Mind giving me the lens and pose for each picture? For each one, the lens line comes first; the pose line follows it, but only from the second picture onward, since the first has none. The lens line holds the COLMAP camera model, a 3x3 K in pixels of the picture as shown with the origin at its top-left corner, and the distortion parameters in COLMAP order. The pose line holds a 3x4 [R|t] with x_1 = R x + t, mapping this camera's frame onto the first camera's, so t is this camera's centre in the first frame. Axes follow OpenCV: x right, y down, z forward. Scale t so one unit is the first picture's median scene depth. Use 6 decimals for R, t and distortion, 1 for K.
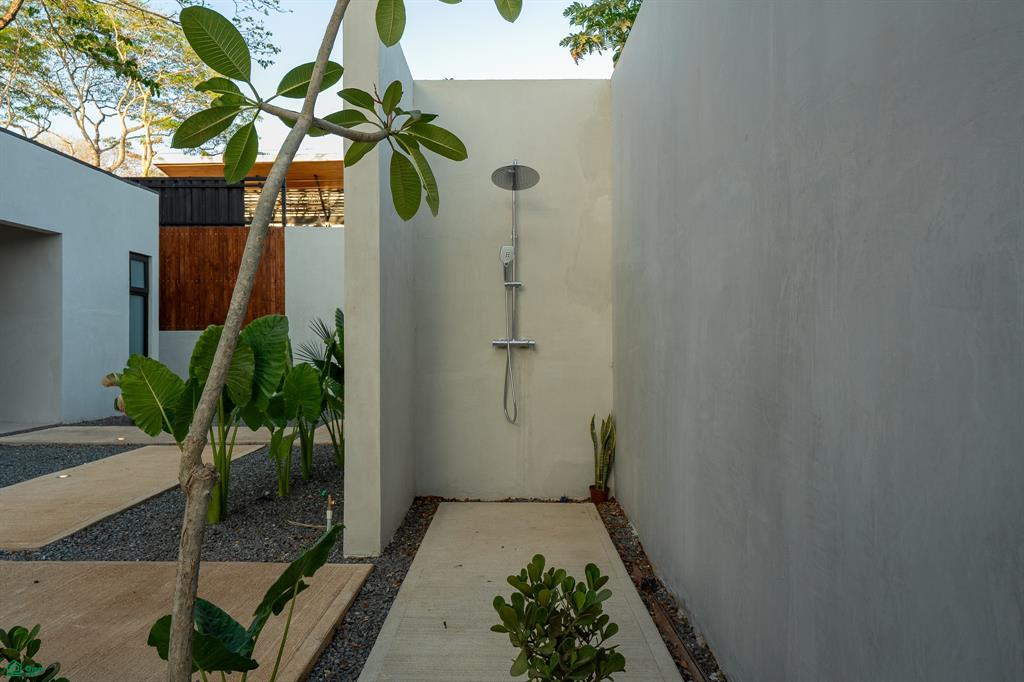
lens RADIAL K [[589.9, 0, 510.1], [0, 589.9, 340.8], [0, 0, 1]] dist [-0.002317, -0.000249]
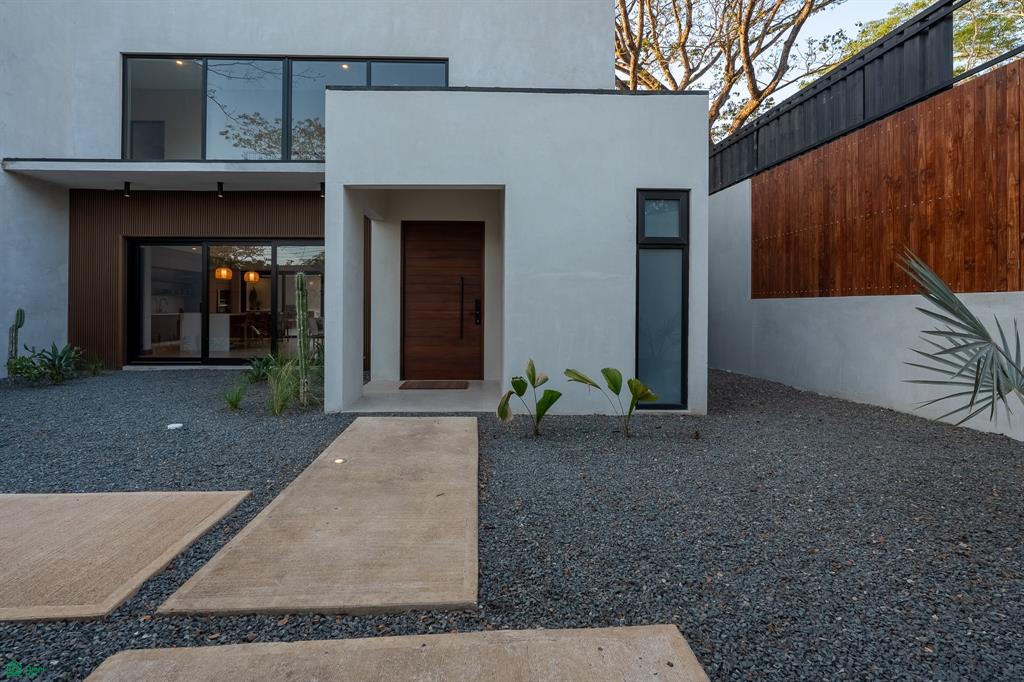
lens RADIAL K [[470.2, 0, 485.9], [0, 470.2, 305.5], [0, 0, 1]] dist [-0.007698, 0.005736]
pose [[0.032049, 0.001010, -0.999486, -0.057627], [-0.002144, 0.999997, 0.000942, -0.006668], [0.999484, 0.002113, 0.032051, 0.587858]]
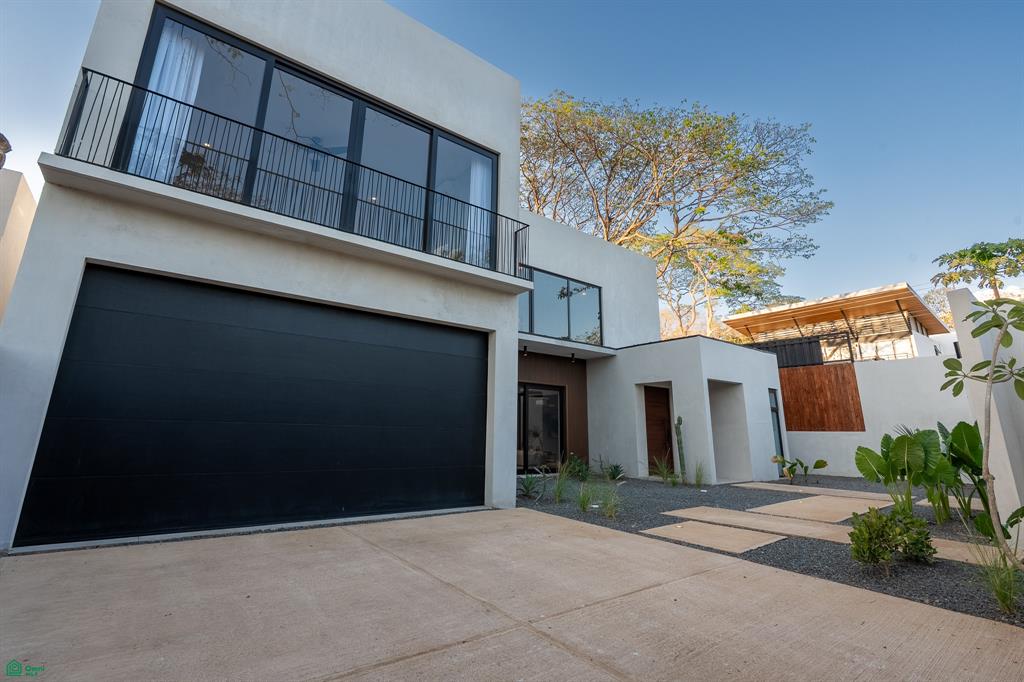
lens RADIAL K [[470.2, 0, 504.0], [0, 470.2, 308.1], [0, 0, 1]] dist [-0.007698, 0.005736]
pose [[0.615731, -0.191111, -0.764429, 0.019341], [-0.017346, 0.966619, -0.255630, -0.001333], [0.787766, 0.170659, 0.591862, -0.467339]]
